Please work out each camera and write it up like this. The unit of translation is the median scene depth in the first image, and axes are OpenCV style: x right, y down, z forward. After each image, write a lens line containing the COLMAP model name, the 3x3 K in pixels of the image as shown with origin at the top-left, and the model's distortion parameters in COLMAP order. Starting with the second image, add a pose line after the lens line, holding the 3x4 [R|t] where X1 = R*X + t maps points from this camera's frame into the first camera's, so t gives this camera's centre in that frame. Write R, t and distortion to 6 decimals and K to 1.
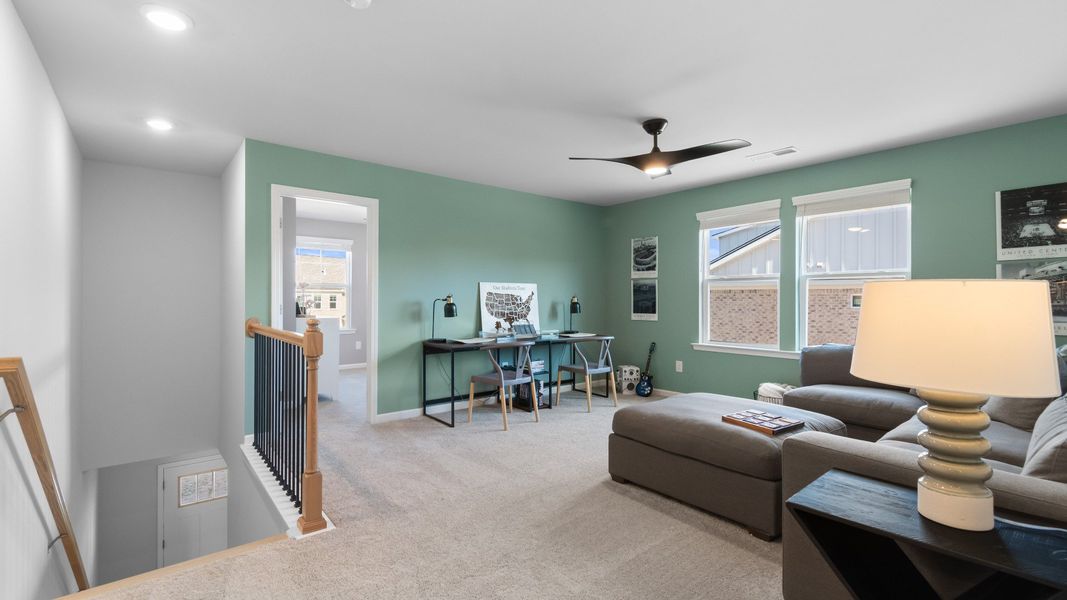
lens RADIAL K [[449.0, 0, 533.7], [0, 449.0, 298.8], [0, 0, 1]] dist [-0.003413, 0.000019]
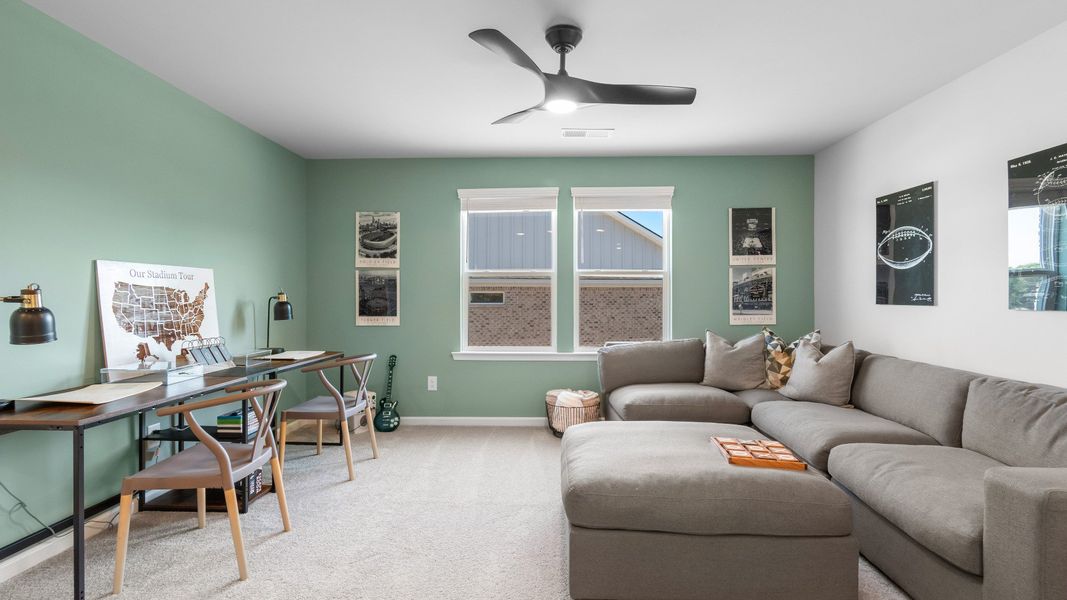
lens RADIAL K [[470.4, 0, 536.8], [0, 470.4, 299.0], [0, 0, 1]] dist [-0.002064, 0.000361]
pose [[0.669605, -0.004389, 0.742705, -0.164515], [-0.000731, 0.999978, 0.006569, -0.000988], [-0.742717, -0.004942, 0.669587, 0.333486]]
